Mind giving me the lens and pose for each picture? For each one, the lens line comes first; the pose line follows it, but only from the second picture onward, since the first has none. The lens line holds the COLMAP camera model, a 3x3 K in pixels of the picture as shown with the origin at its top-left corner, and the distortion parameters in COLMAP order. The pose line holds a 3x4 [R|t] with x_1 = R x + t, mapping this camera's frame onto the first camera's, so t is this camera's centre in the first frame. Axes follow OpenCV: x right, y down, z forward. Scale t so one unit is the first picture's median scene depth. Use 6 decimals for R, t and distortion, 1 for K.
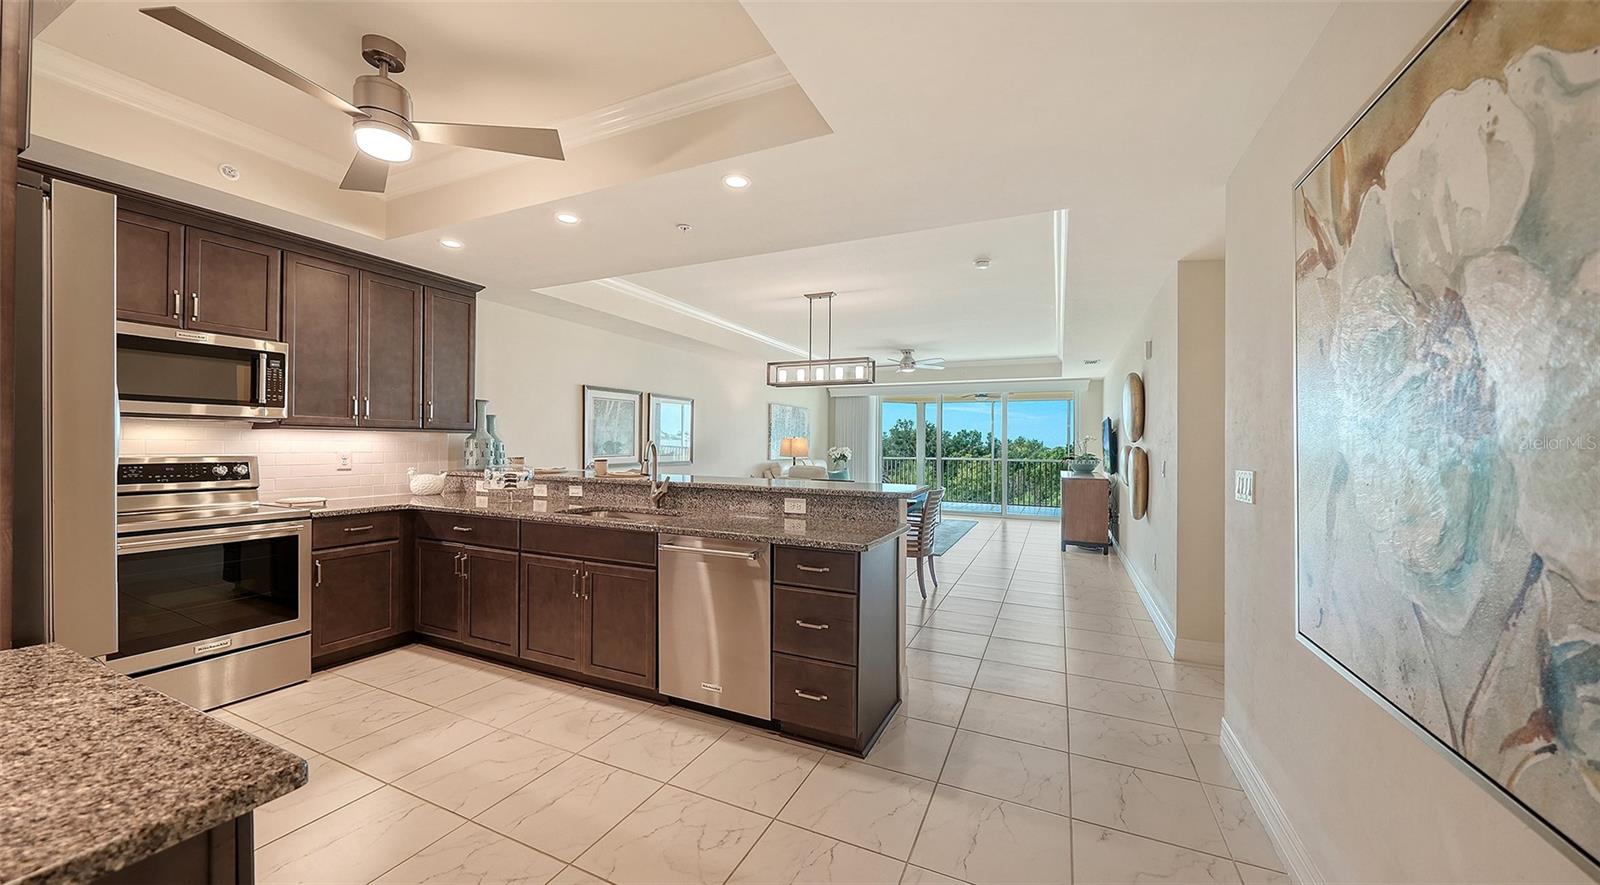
lens RADIAL K [[553.9, 0, 804.5], [0, 553.9, 437.7], [0, 0, 1]] dist [-0.001539, -0.000145]
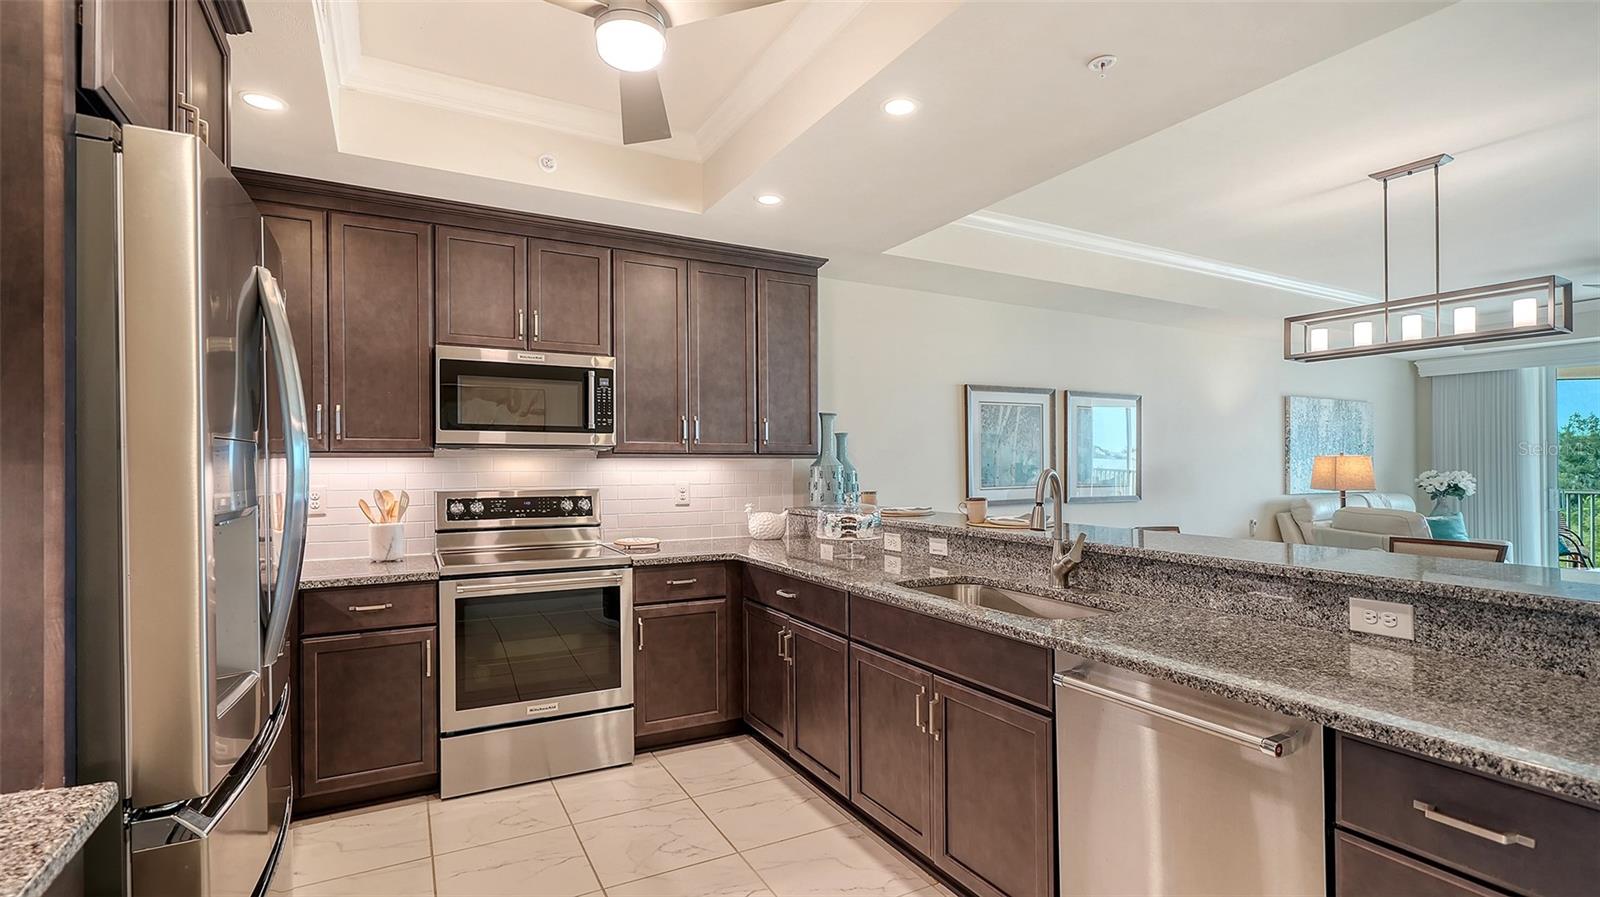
lens RADIAL K [[737.9, 0, 800.7], [0, 737.9, 457.1], [0, 0, 1]] dist [-0.000310, 0.000239]
pose [[0.802062, -0.015432, -0.597042, -0.030500], [0.015457, 0.999868, -0.005079, -0.006402], [0.597041, -0.005155, 0.802194, 0.237747]]
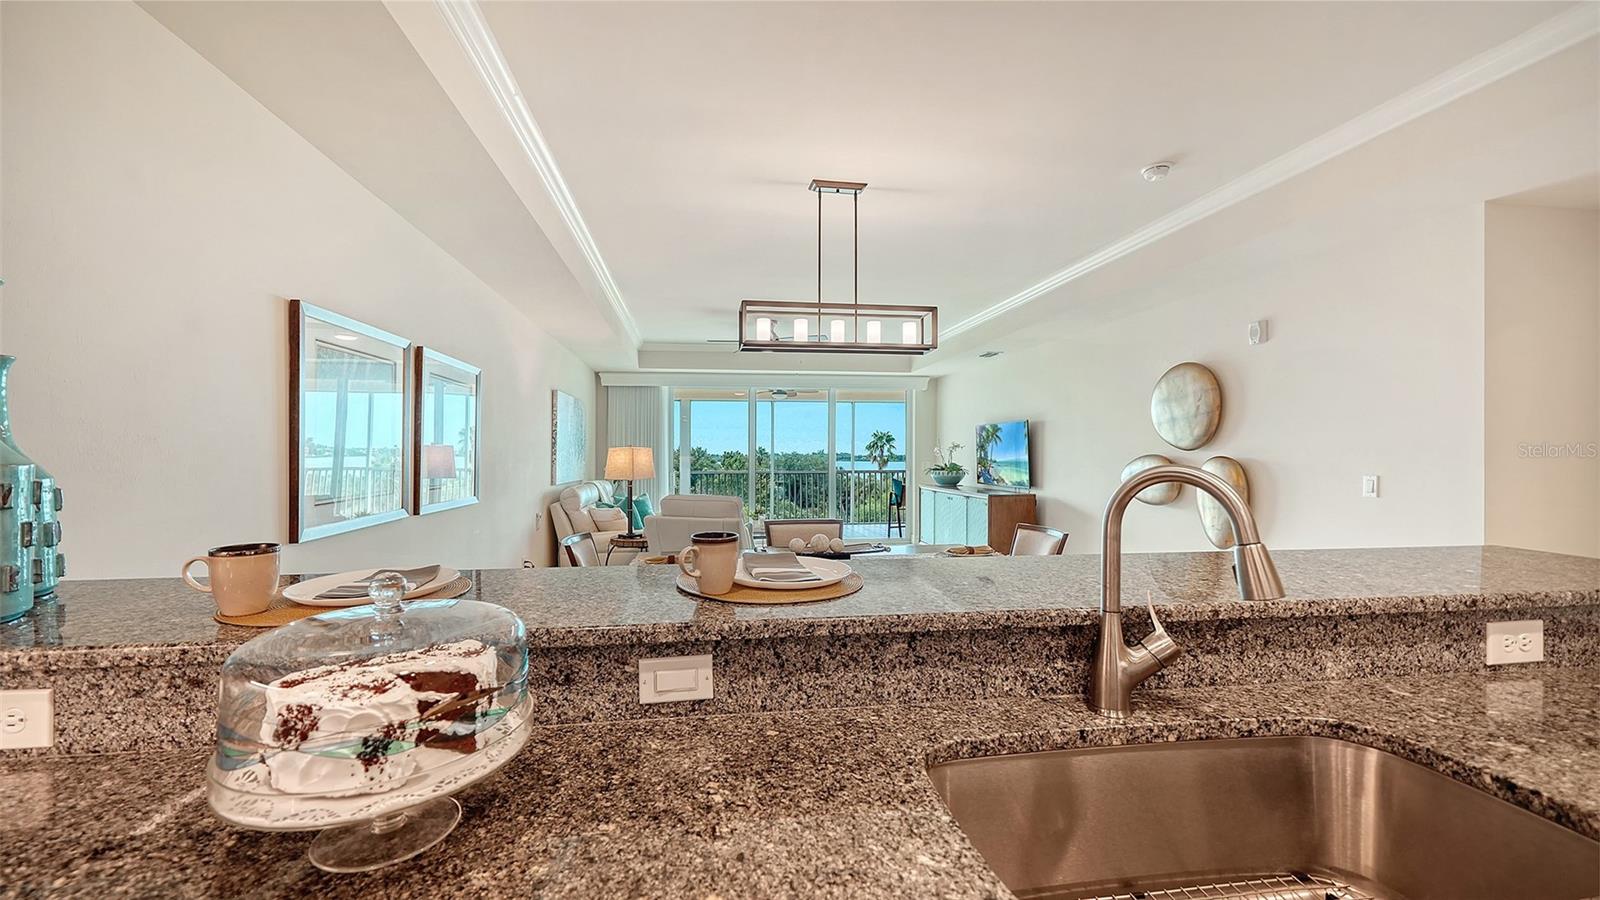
lens RADIAL K [[639.4, 0, 800.0], [0, 639.4, 450.0], [0, 0, 1]] dist [0.000583, 0.000027]
pose [[0.845046, -0.007751, 0.534638, -0.559751], [0.003751, 0.999956, 0.008568, -0.005537], [-0.534681, -0.005235, 0.845038, 0.804098]]
